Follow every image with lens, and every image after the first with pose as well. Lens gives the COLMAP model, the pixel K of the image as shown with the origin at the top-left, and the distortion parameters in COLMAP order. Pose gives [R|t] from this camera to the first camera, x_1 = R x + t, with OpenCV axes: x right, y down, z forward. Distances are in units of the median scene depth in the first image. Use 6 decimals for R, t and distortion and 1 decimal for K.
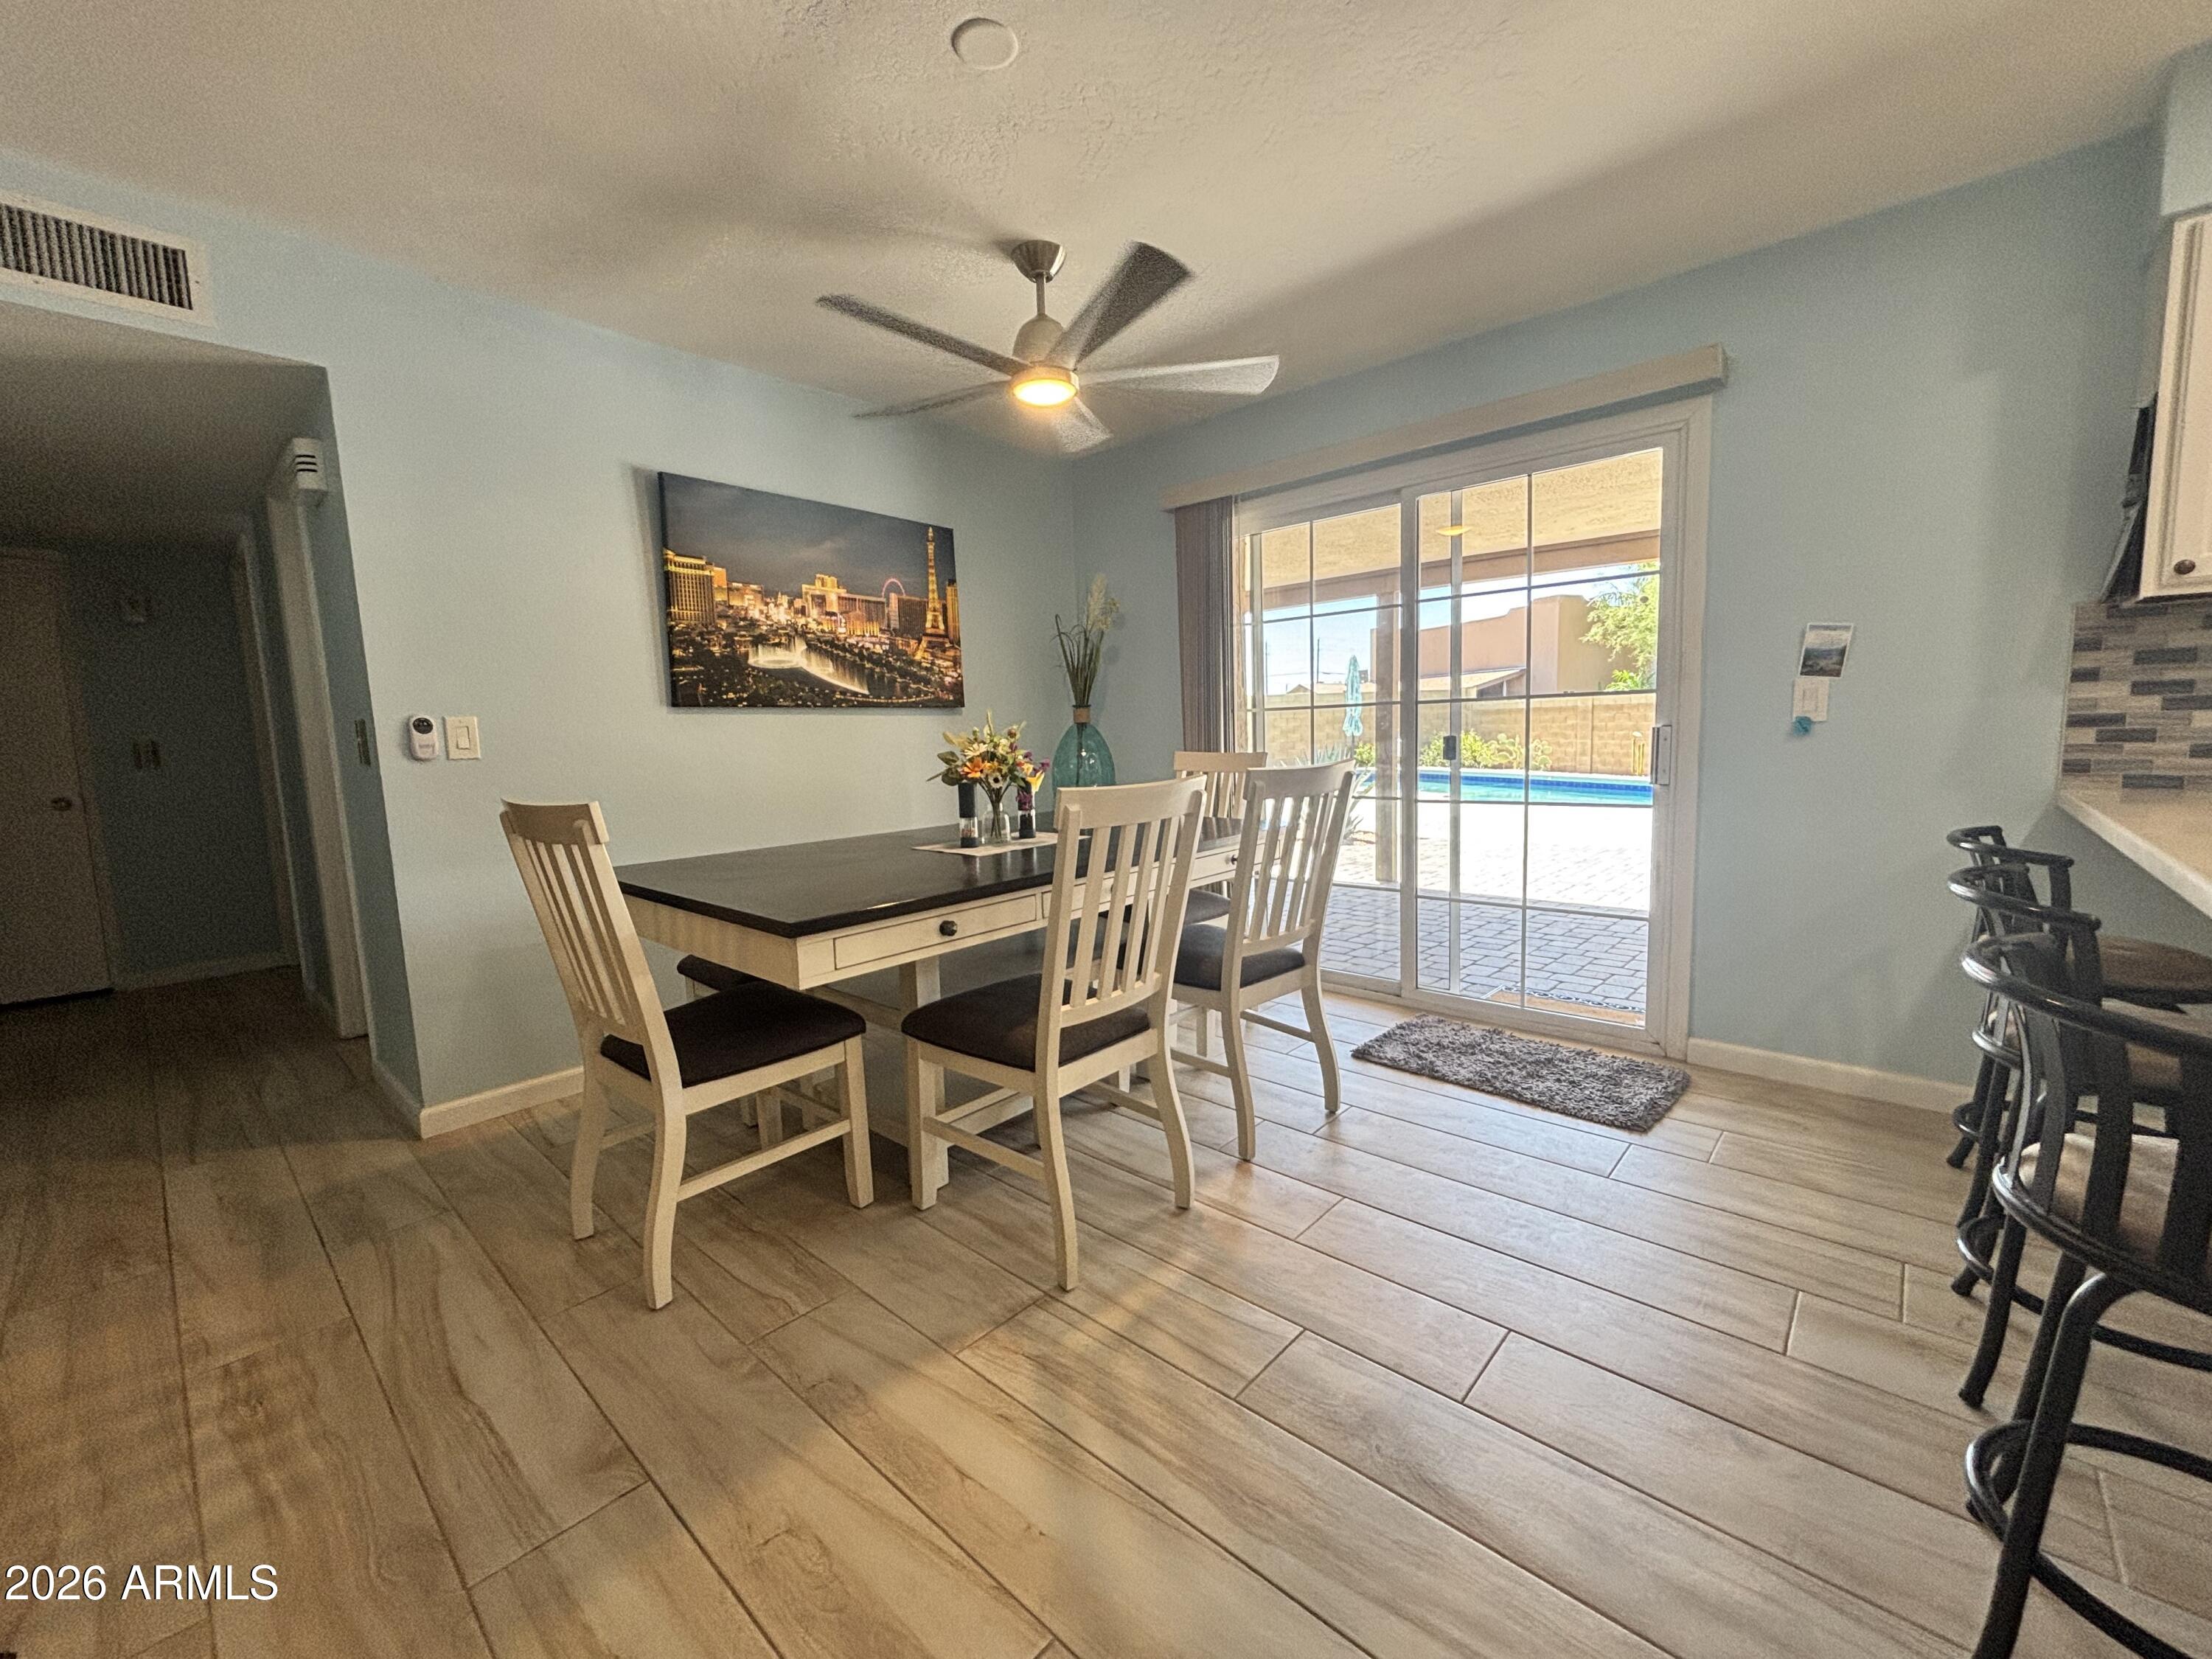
lens RADIAL K [[900.3, 0, 1106.0], [0, 900.3, 829.5], [0, 0, 1]] dist [0.001699, -0.000326]
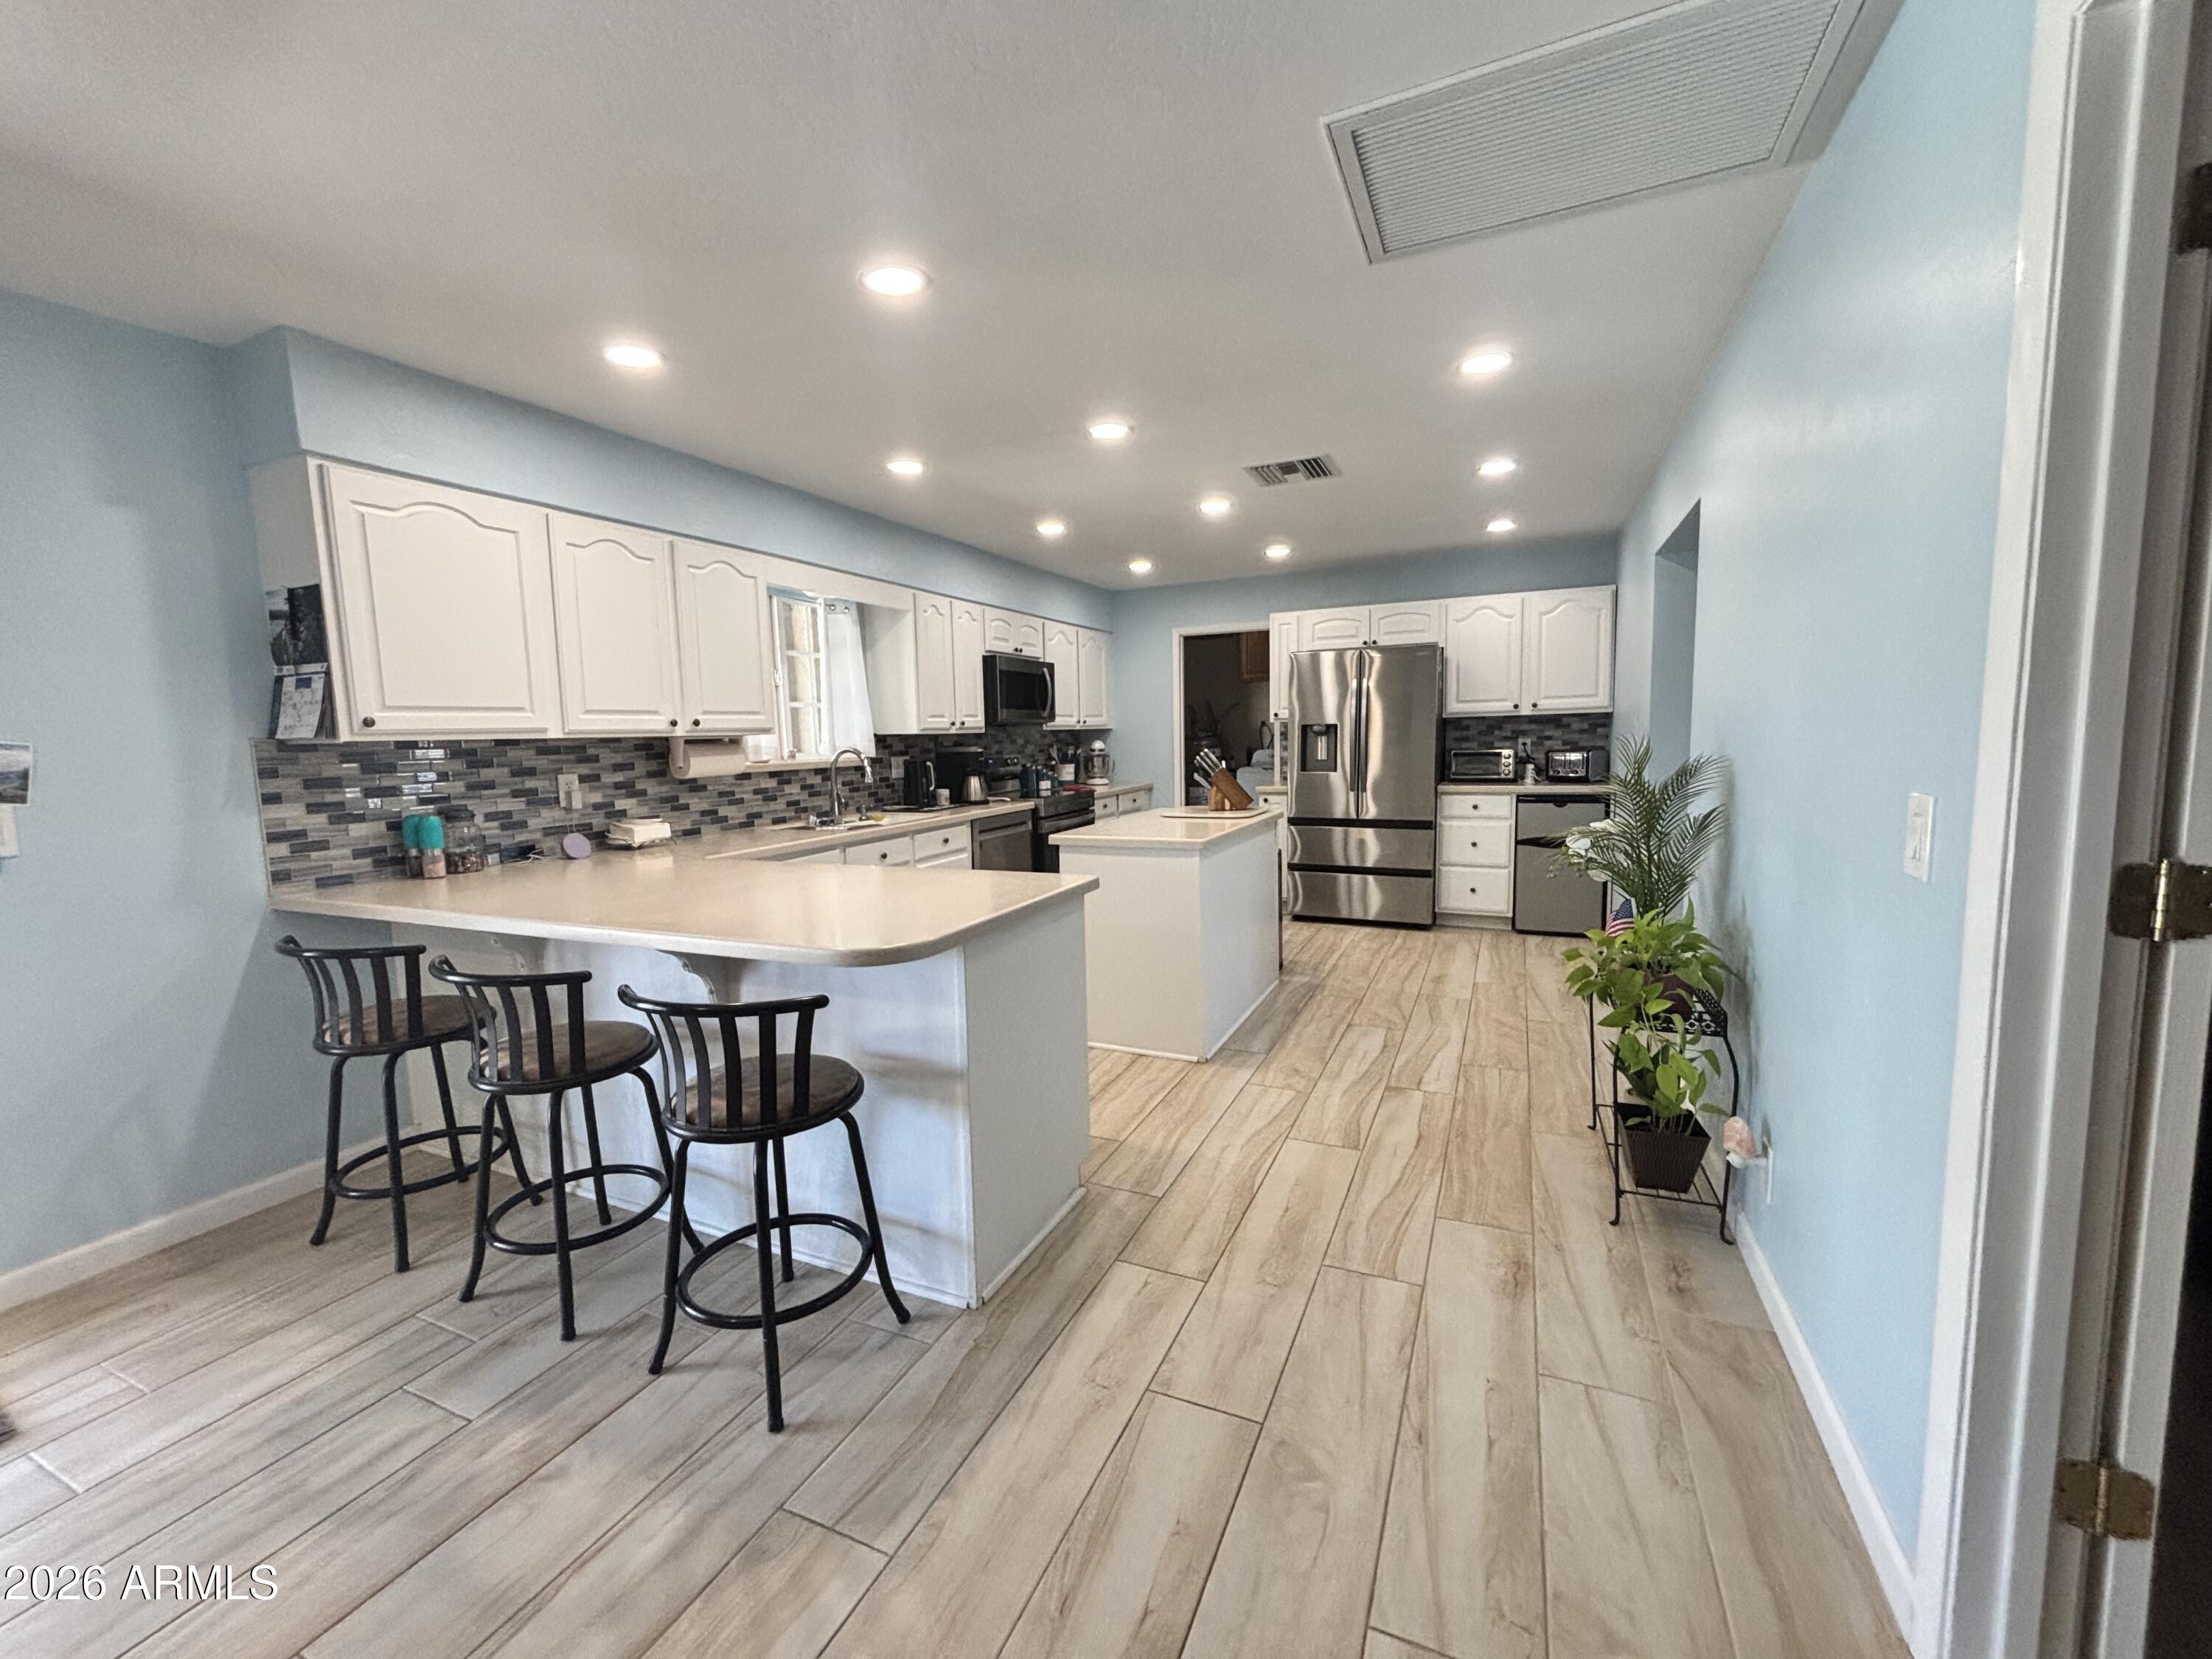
lens RADIAL K [[900.3, 0, 1106.0], [0, 900.3, 829.5], [0, 0, 1]] dist [0.001699, -0.000326]
pose [[-0.307413, -0.061837, 0.949565, -0.355482], [0.143024, 0.983548, 0.110353, -0.104889], [-0.940766, 0.169735, -0.293511, 0.328997]]
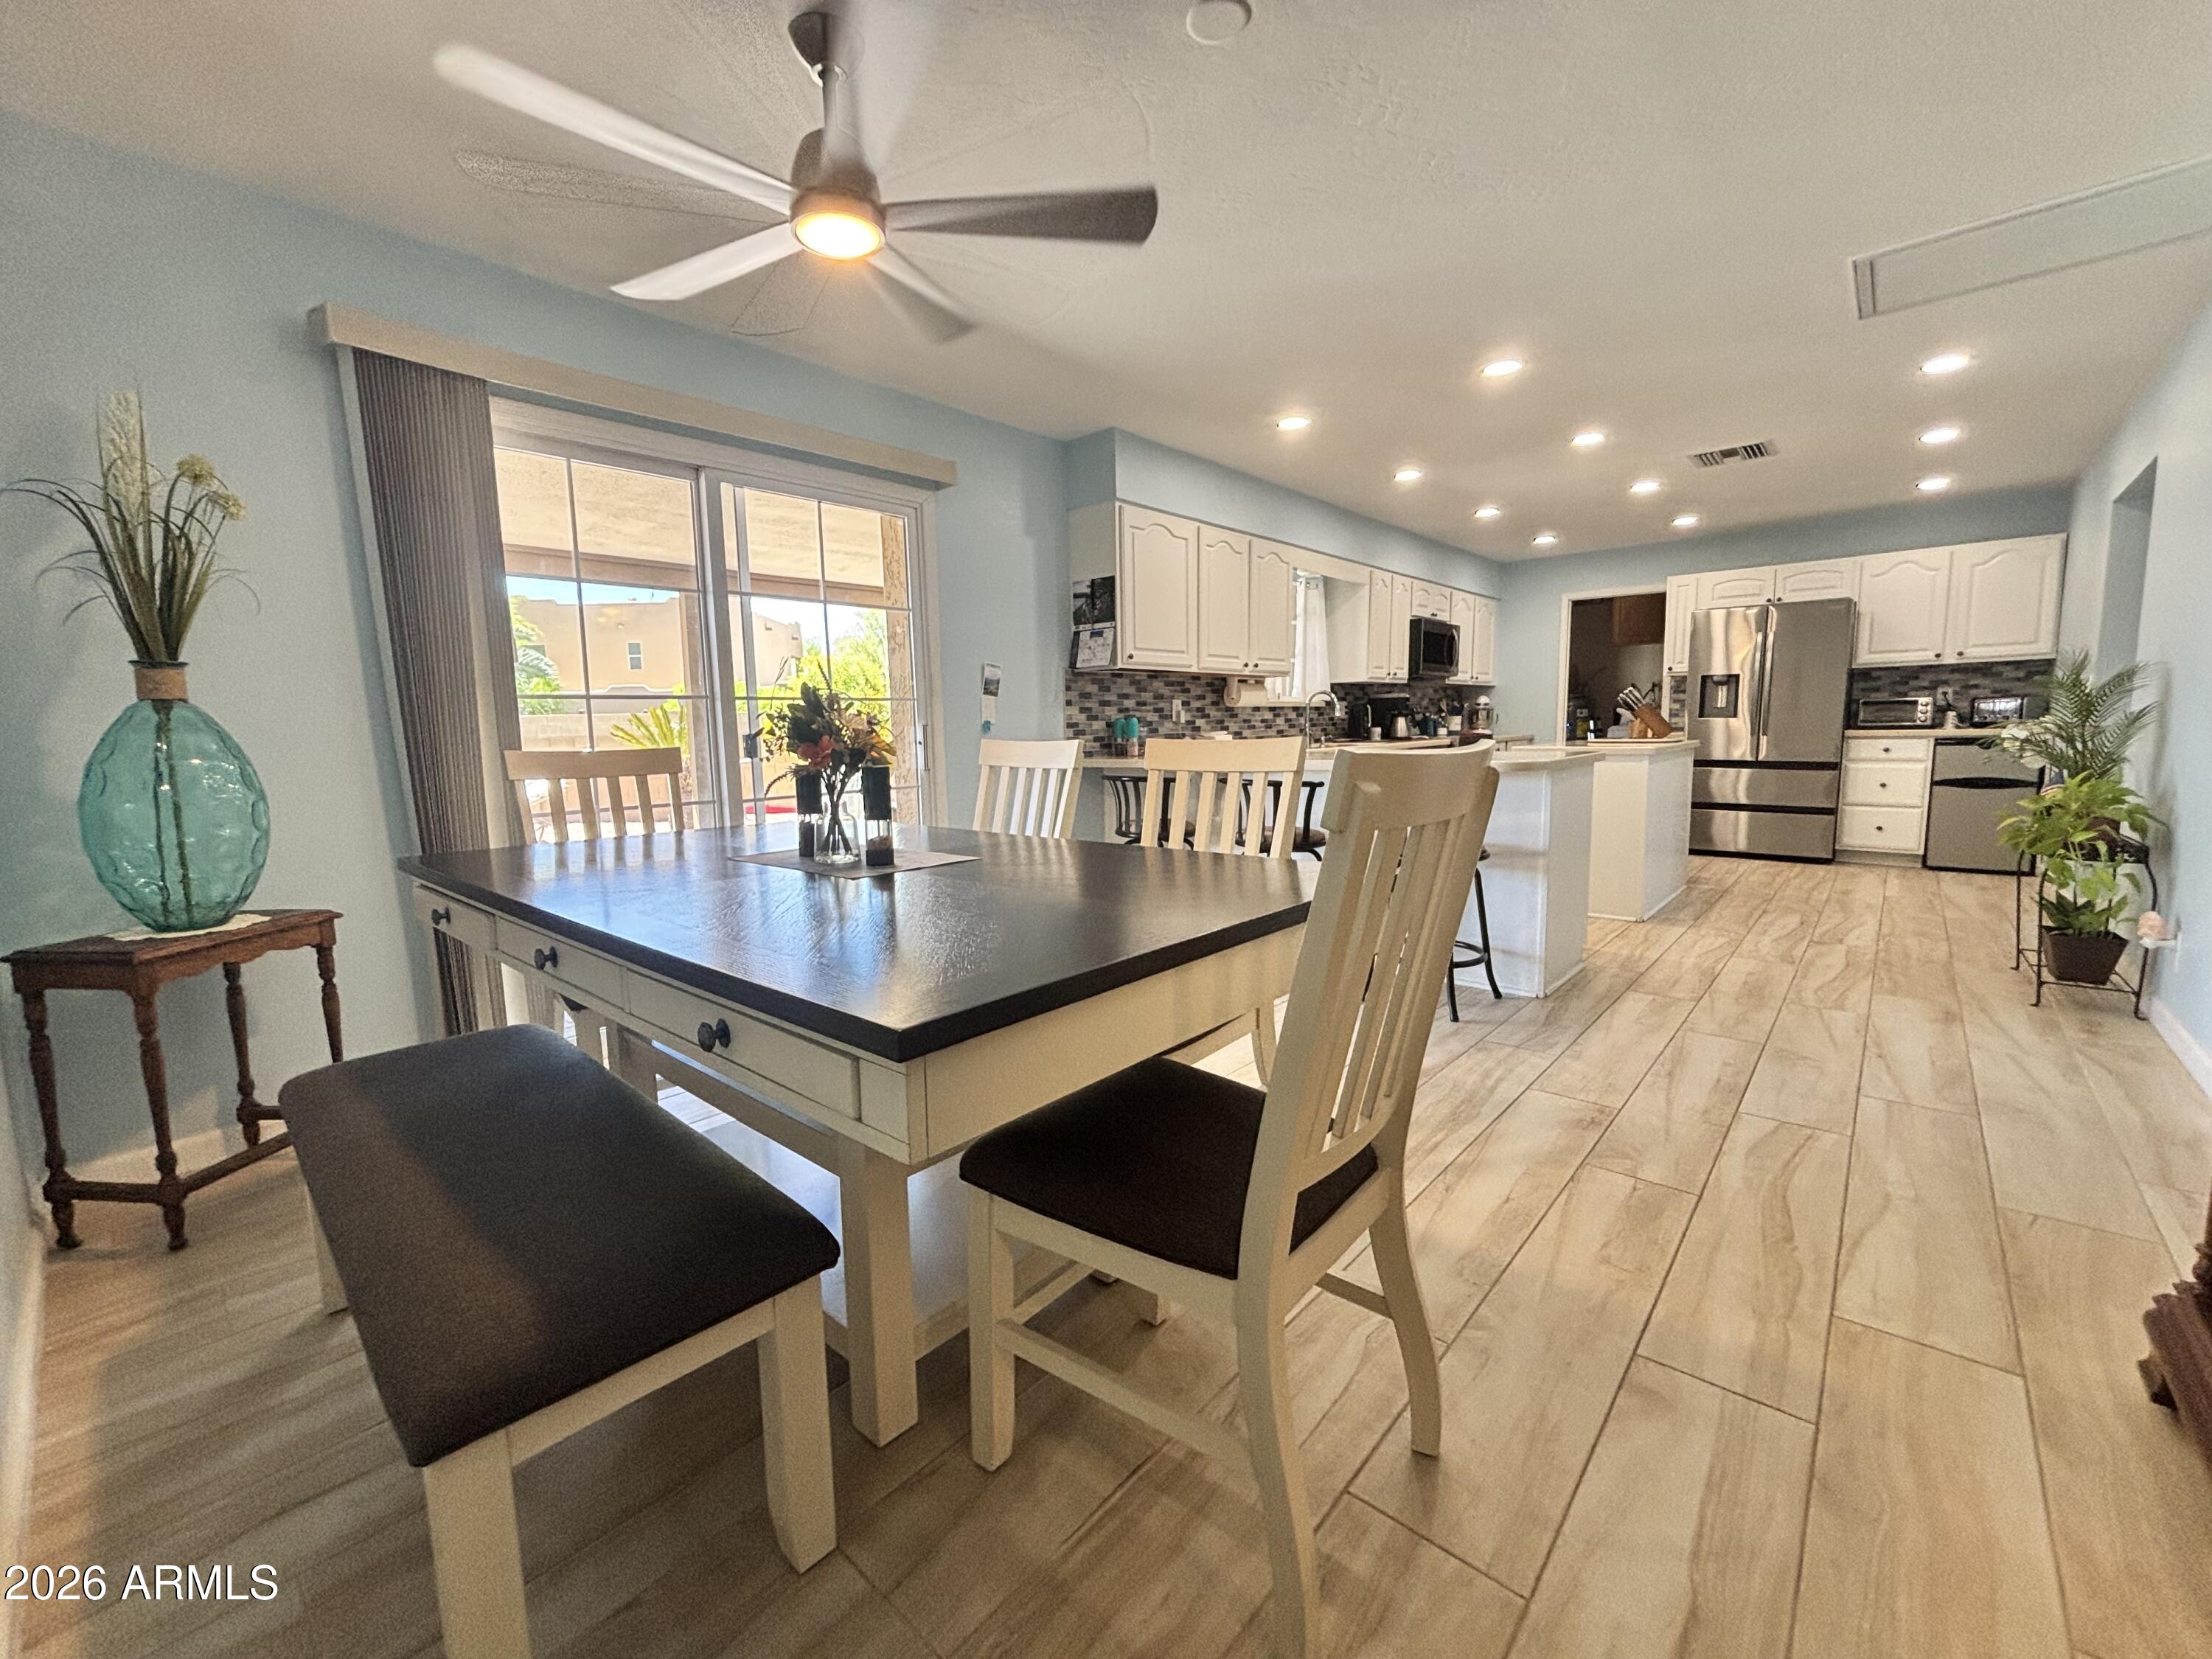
lens RADIAL K [[907.8, 0, 1106.0], [0, 907.8, 829.5], [0, 0, 1]] dist [0.011992, -0.000095]
pose [[-0.023593, -0.080246, 0.996496, -0.957054], [0.134603, 0.987442, 0.082704, -0.047259], [-0.990619, 0.136082, -0.012495, 0.972462]]
